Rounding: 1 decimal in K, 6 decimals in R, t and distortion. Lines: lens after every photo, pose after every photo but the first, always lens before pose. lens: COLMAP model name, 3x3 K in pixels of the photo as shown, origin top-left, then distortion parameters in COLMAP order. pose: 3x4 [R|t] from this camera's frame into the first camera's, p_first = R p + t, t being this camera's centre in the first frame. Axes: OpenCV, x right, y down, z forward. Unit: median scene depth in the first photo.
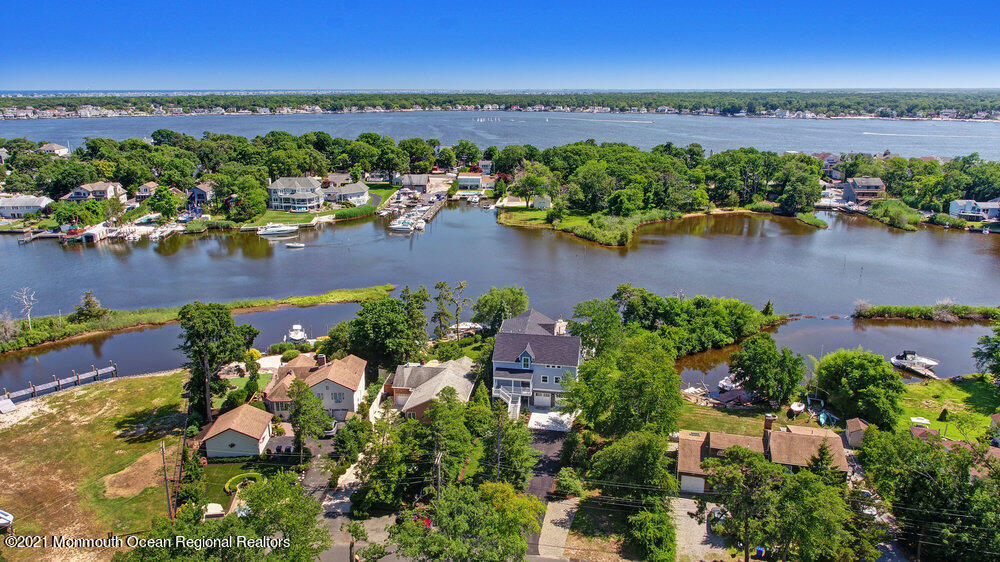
lens RADIAL K [[678.4, 0, 499.1], [0, 678.4, 281.3], [0, 0, 1]] dist [0.002173, 0.000207]
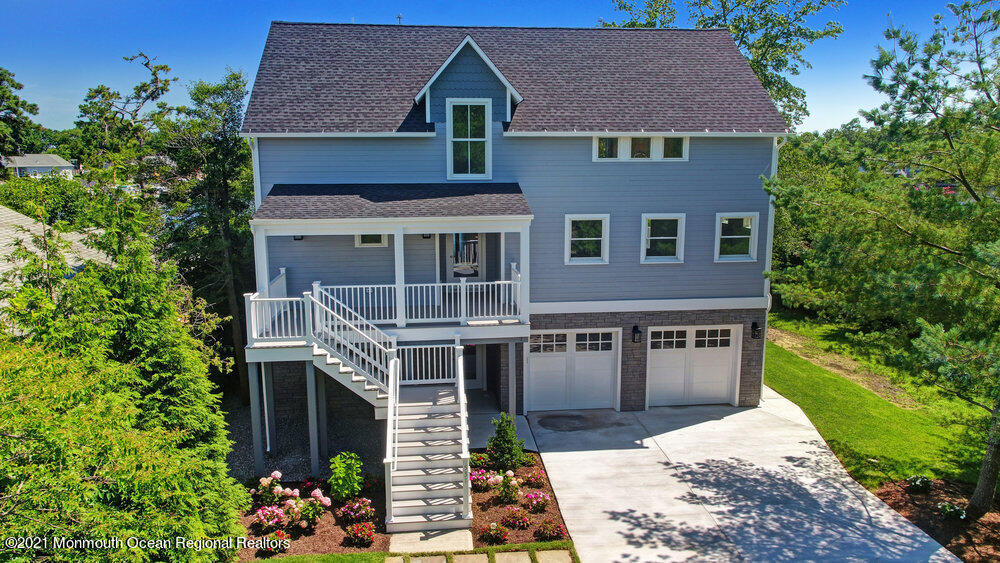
lens RADIAL K [[678.4, 0, 500.0], [0, 678.4, 280.8], [0, 0, 1]] dist [0.002173, 0.000207]
pose [[0.954971, -0.061221, 0.290316, -0.001129], [0.098922, 0.988192, -0.117010, 0.172535], [-0.279724, 0.140460, 0.949750, 0.857614]]
